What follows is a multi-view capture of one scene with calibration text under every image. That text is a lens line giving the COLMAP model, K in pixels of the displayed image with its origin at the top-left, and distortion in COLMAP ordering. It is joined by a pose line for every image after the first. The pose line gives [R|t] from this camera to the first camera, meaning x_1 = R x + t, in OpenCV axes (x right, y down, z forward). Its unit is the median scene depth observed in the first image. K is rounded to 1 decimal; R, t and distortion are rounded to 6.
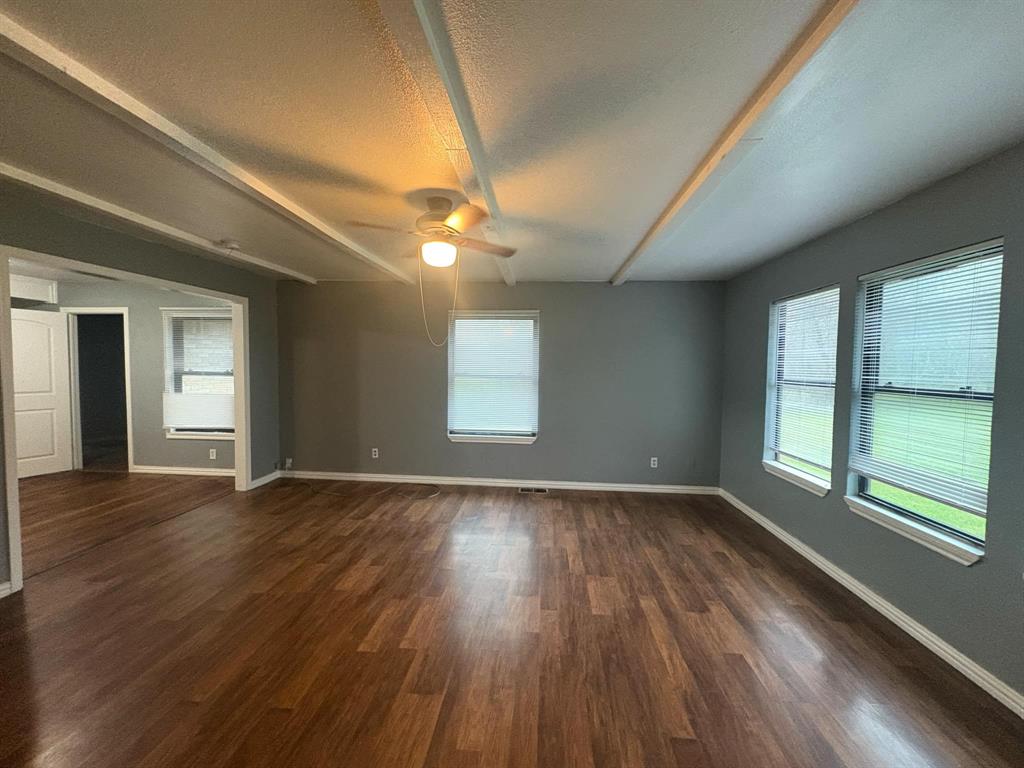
lens RADIAL K [[407.2, 0, 514.1], [0, 407.2, 381.3], [0, 0, 1]] dist [0.000119, 0.000067]
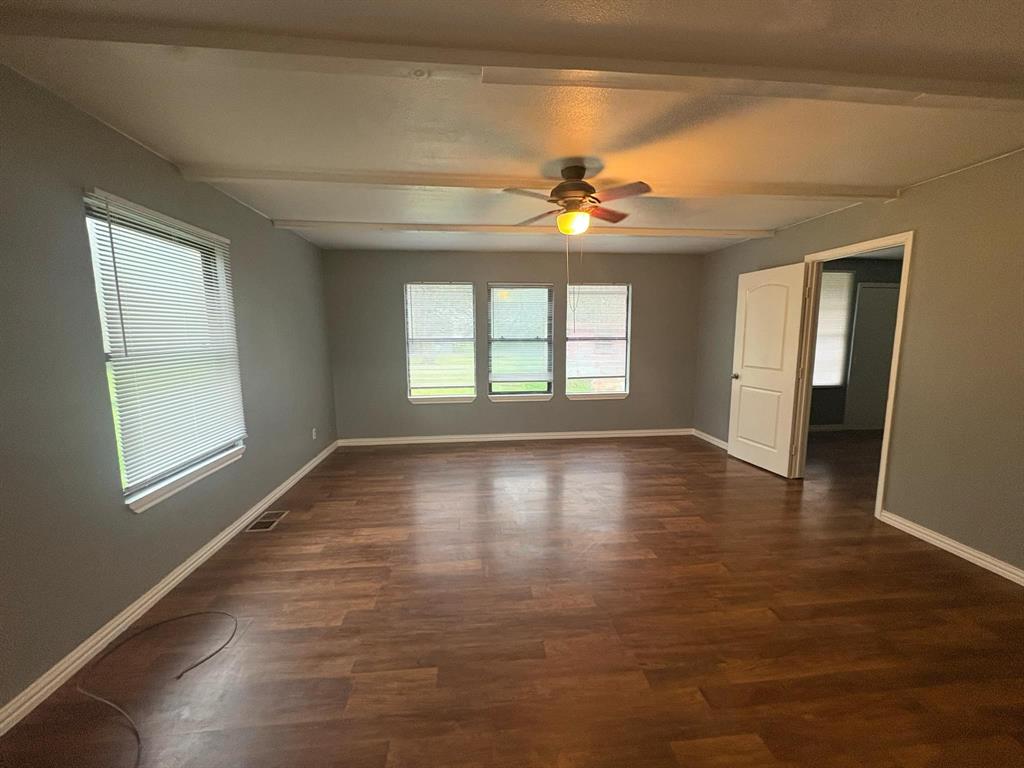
lens RADIAL K [[407.2, 0, 511.8], [0, 407.2, 385.4], [0, 0, 1]] dist [0.000119, 0.000067]
pose [[-0.182729, -0.138150, 0.973409, -0.877226], [0.037508, 0.988378, 0.147316, -0.042106], [-0.982448, 0.063429, -0.175423, 0.979663]]
